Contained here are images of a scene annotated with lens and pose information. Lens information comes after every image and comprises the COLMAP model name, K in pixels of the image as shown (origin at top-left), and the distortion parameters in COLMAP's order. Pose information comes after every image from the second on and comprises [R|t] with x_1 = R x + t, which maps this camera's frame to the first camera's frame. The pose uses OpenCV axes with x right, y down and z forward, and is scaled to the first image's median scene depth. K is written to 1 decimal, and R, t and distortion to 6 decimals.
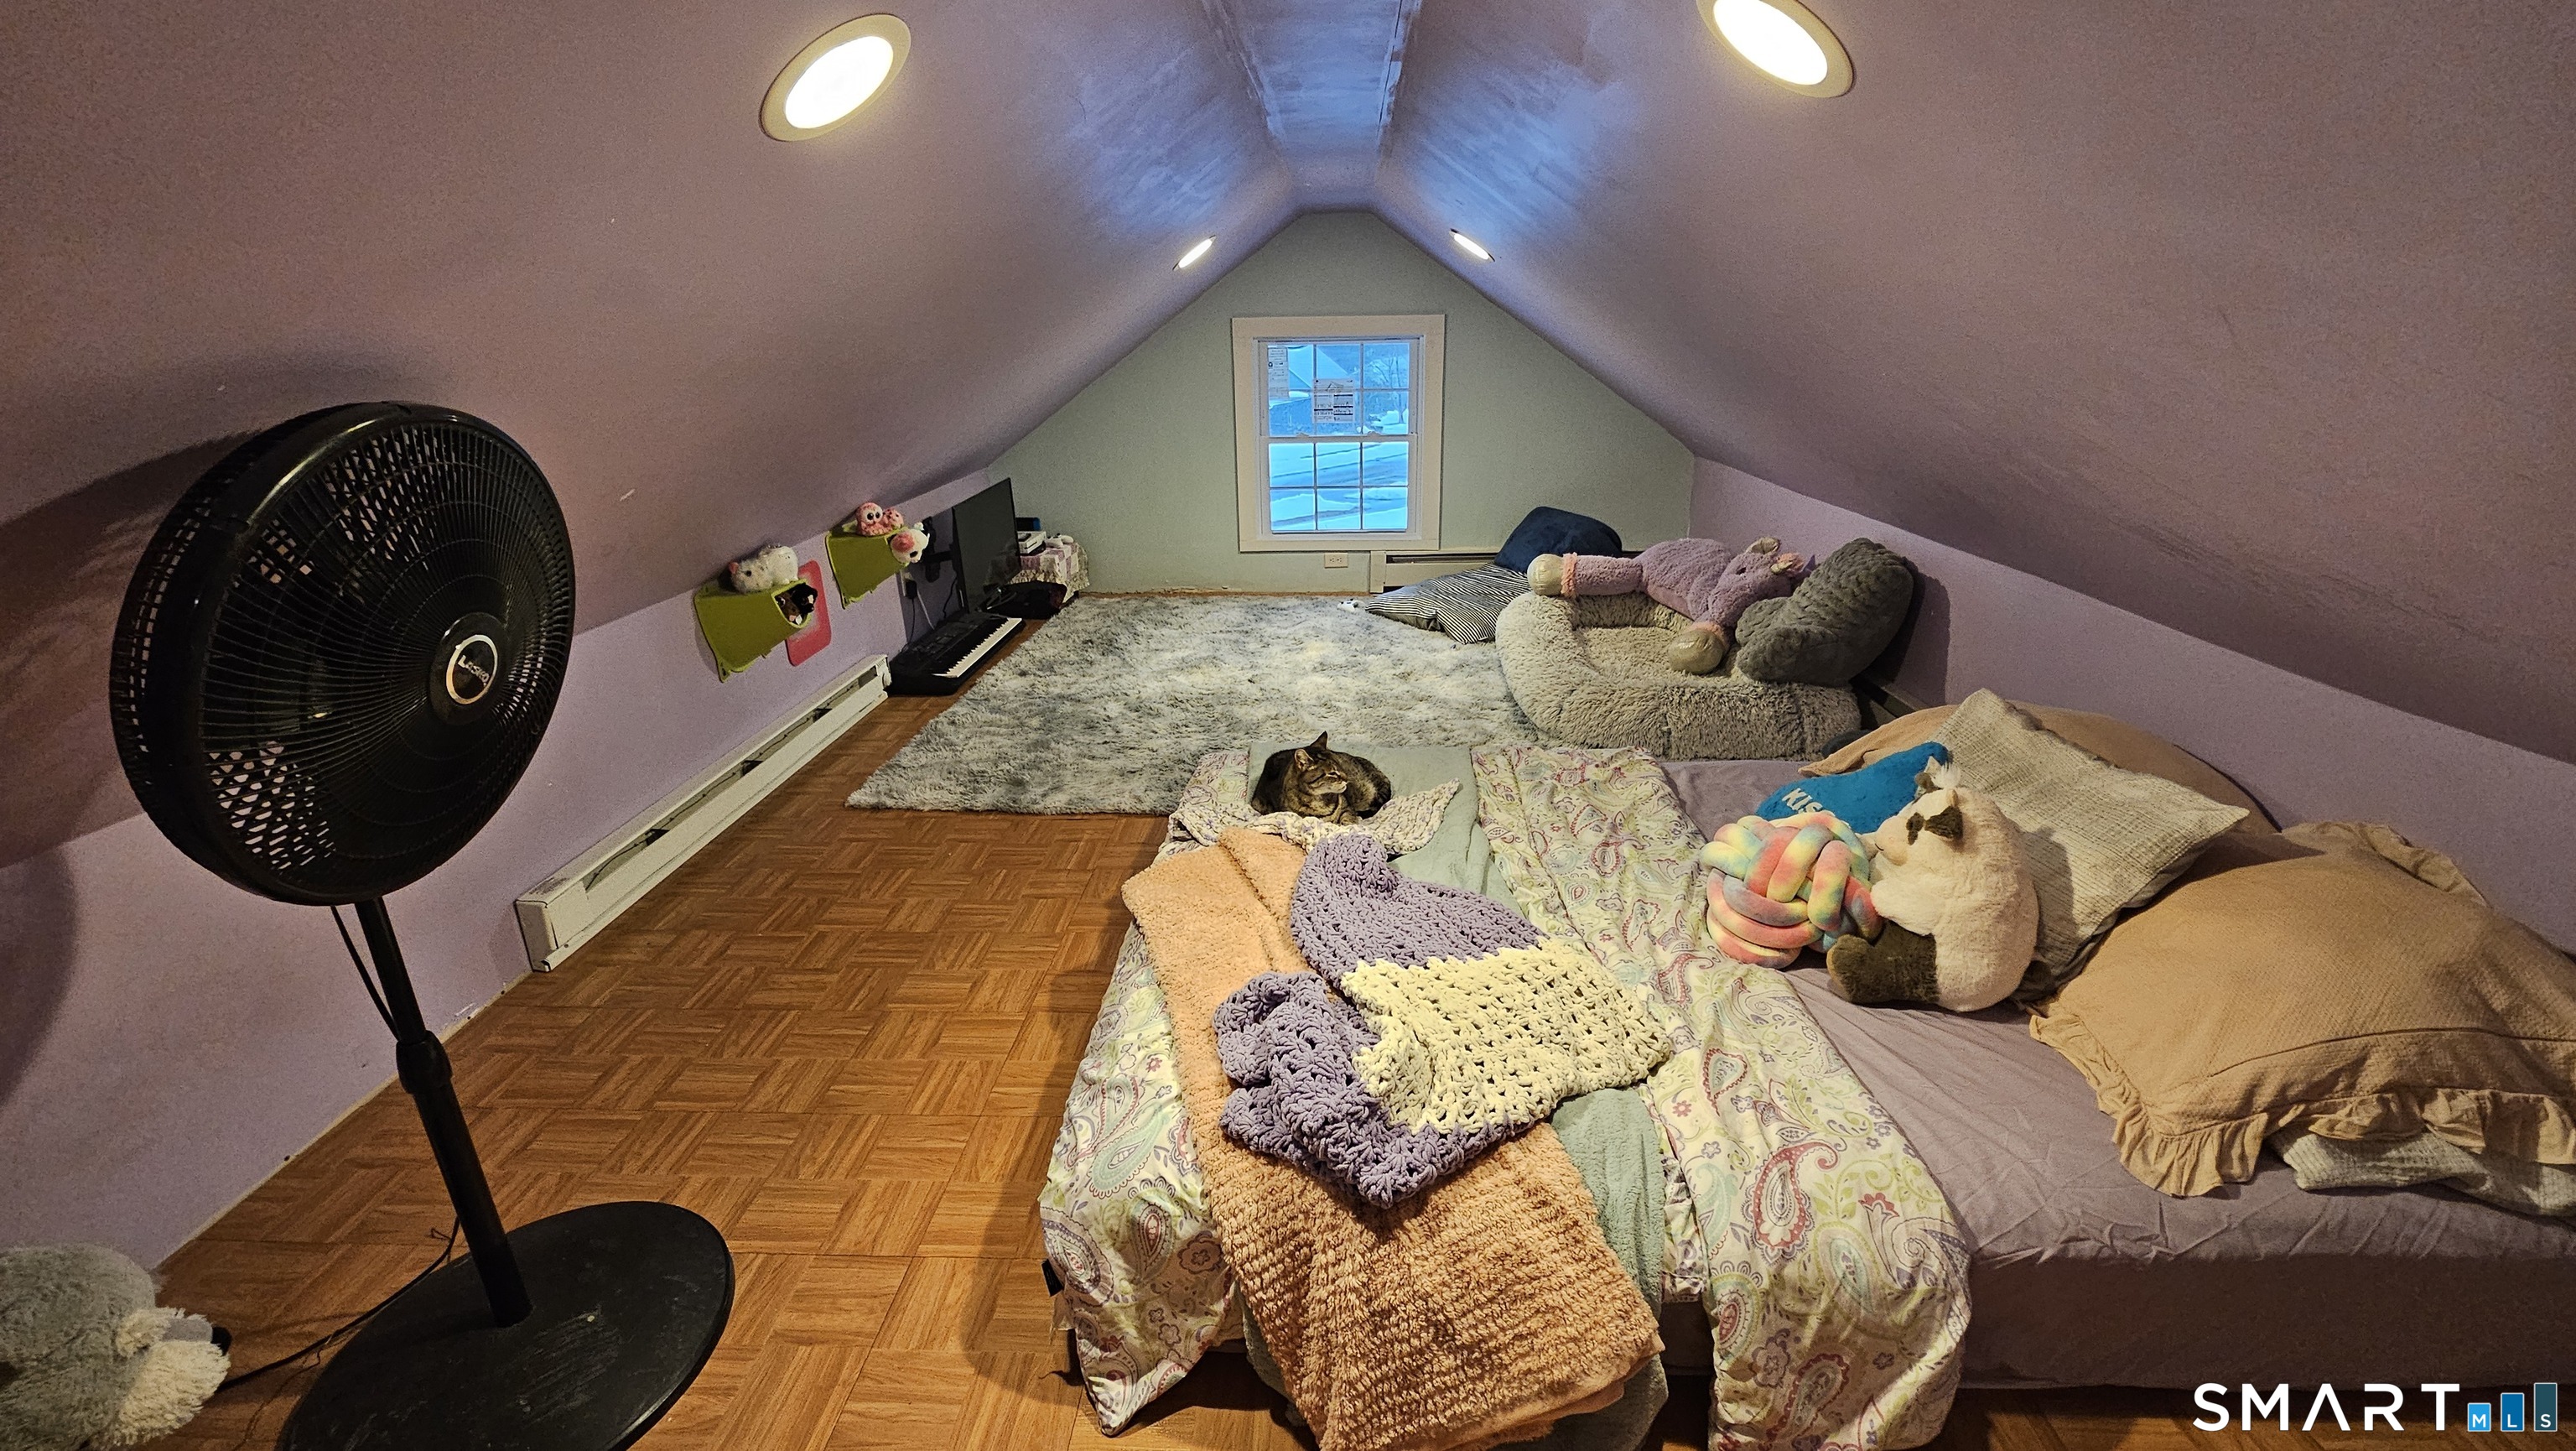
lens RADIAL K [[1057.7, 0, 1290.5], [0, 1057.7, 718.4], [0, 0, 1]] dist [-0.003182, 0.000245]
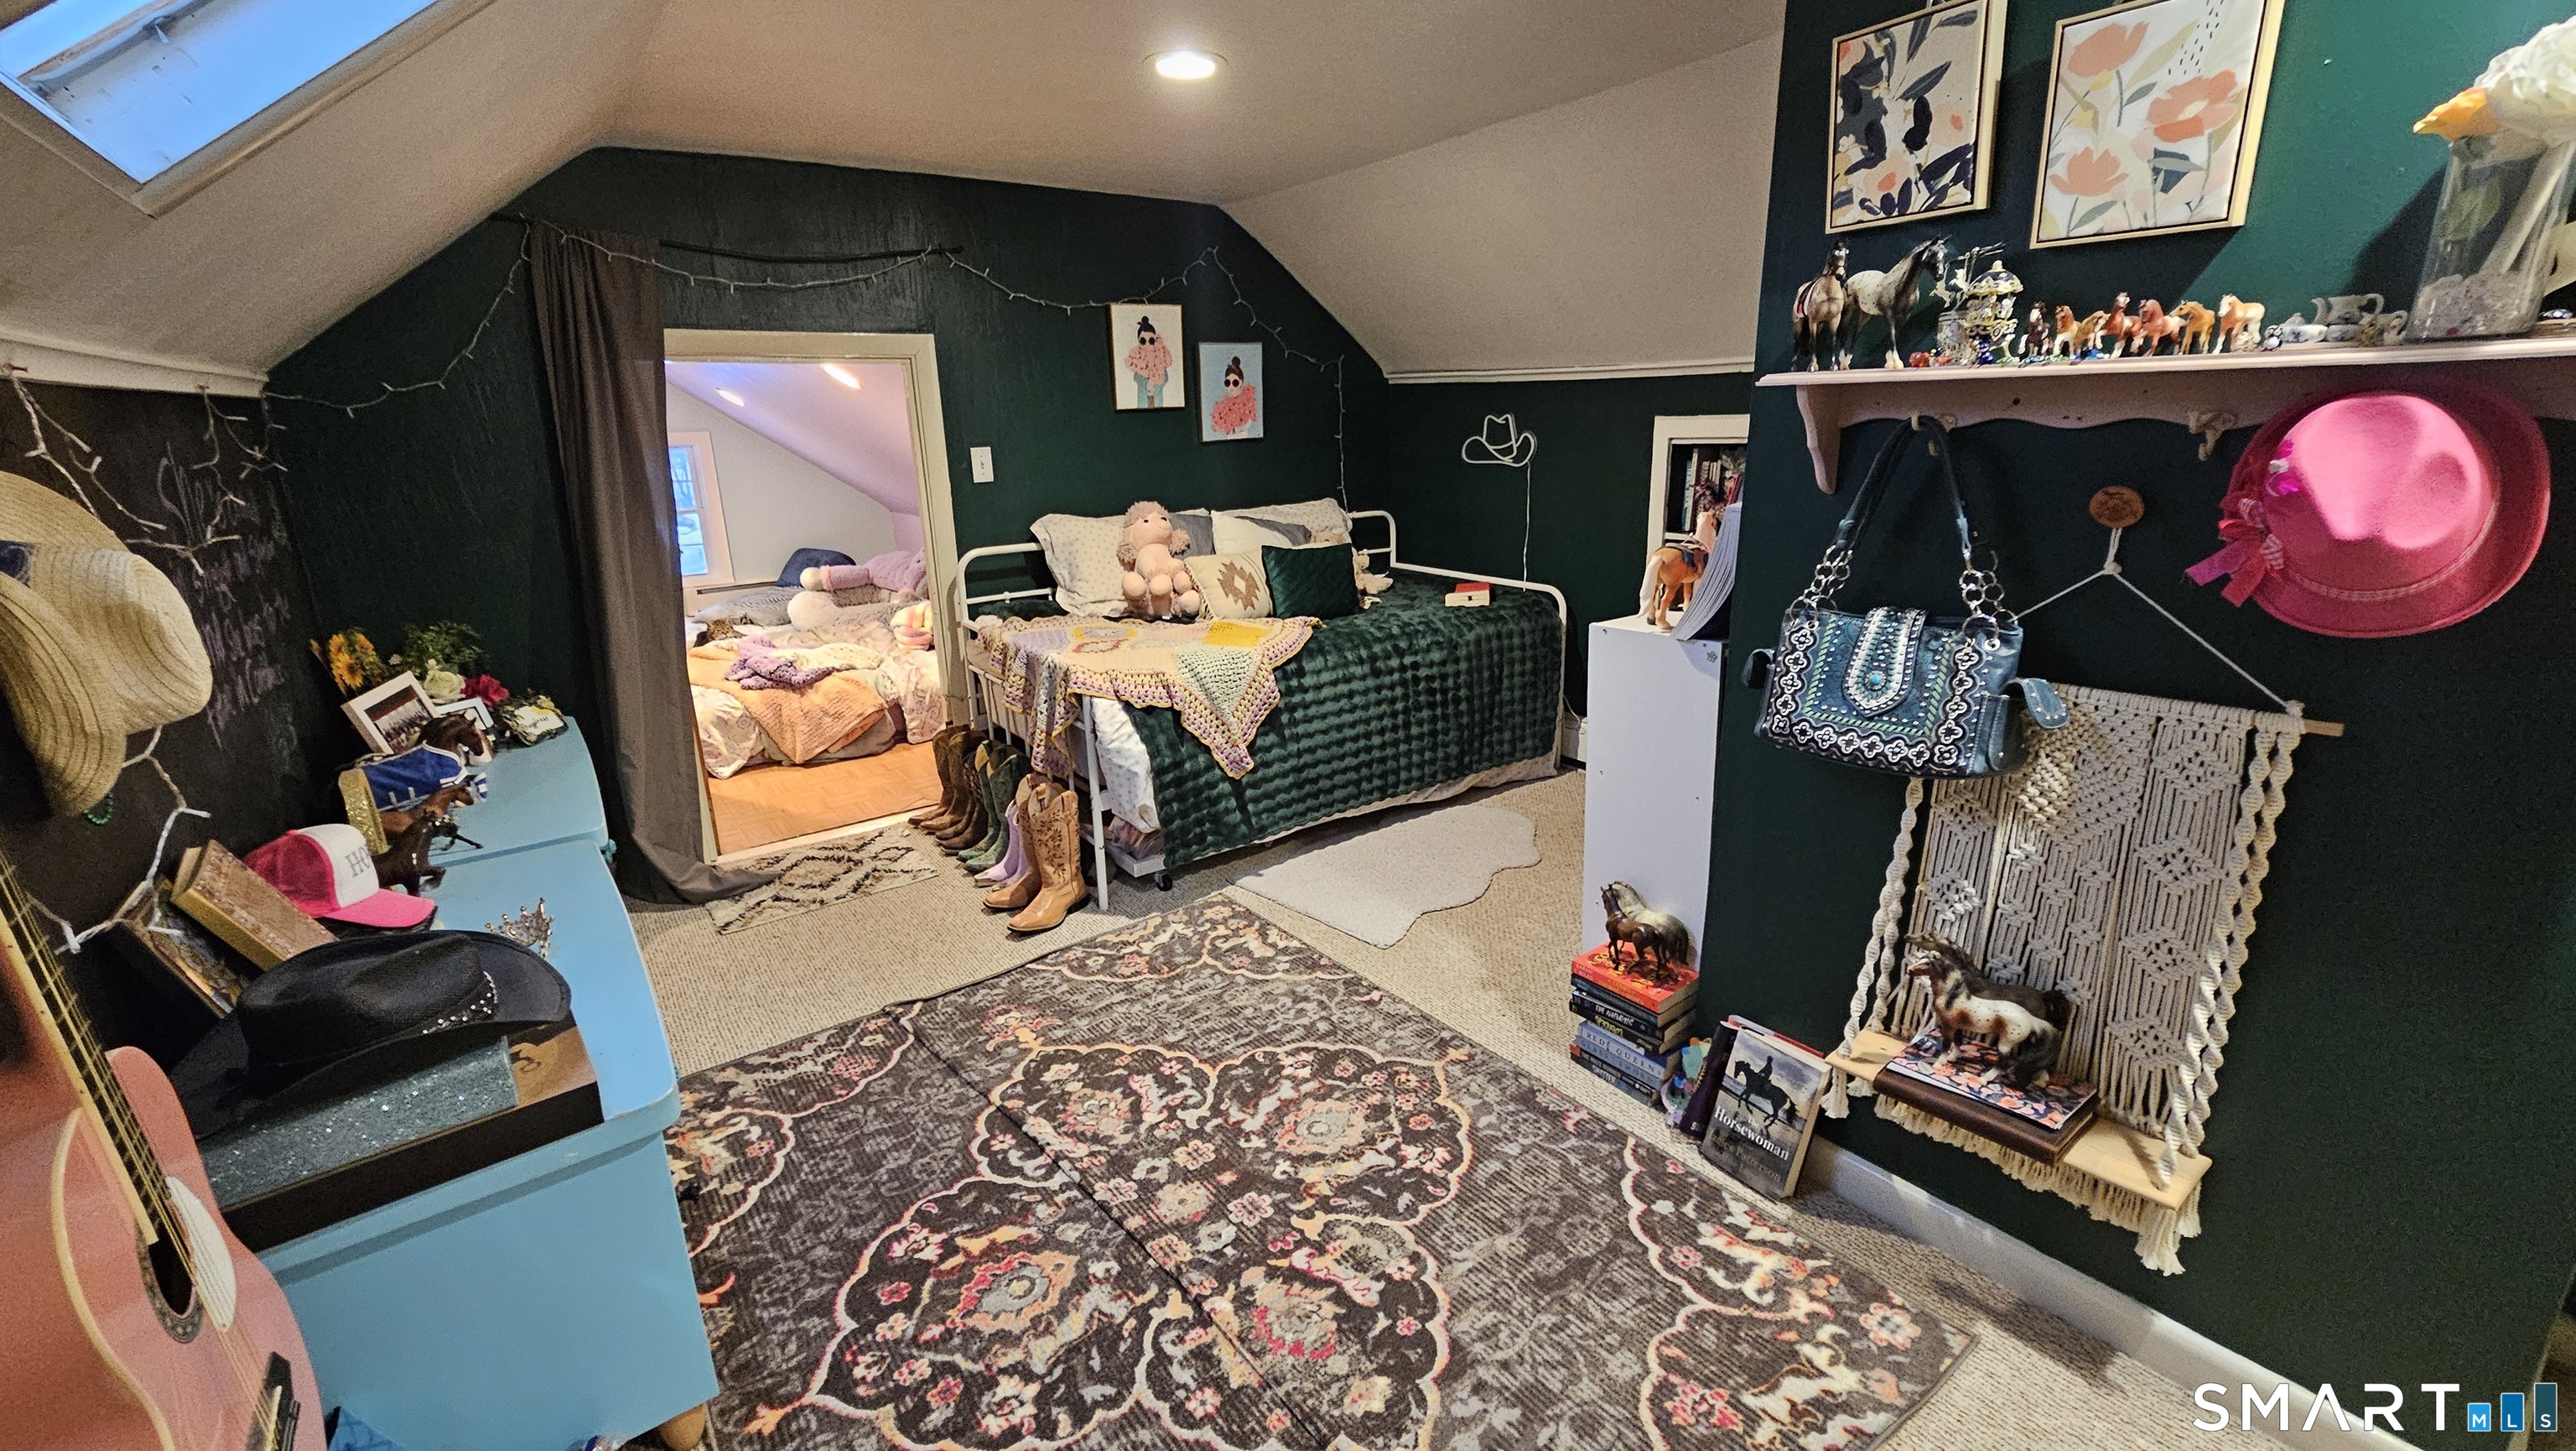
lens RADIAL K [[1057.7, 0, 1286.2], [0, 1057.7, 721.7], [0, 0, 1]] dist [-0.003182, 0.000245]
pose [[0.783409, -0.169973, 0.597813, -0.714875], [0.221198, 0.975147, -0.012612, 0.909246], [-0.580812, 0.142116, 0.801537, -2.548112]]
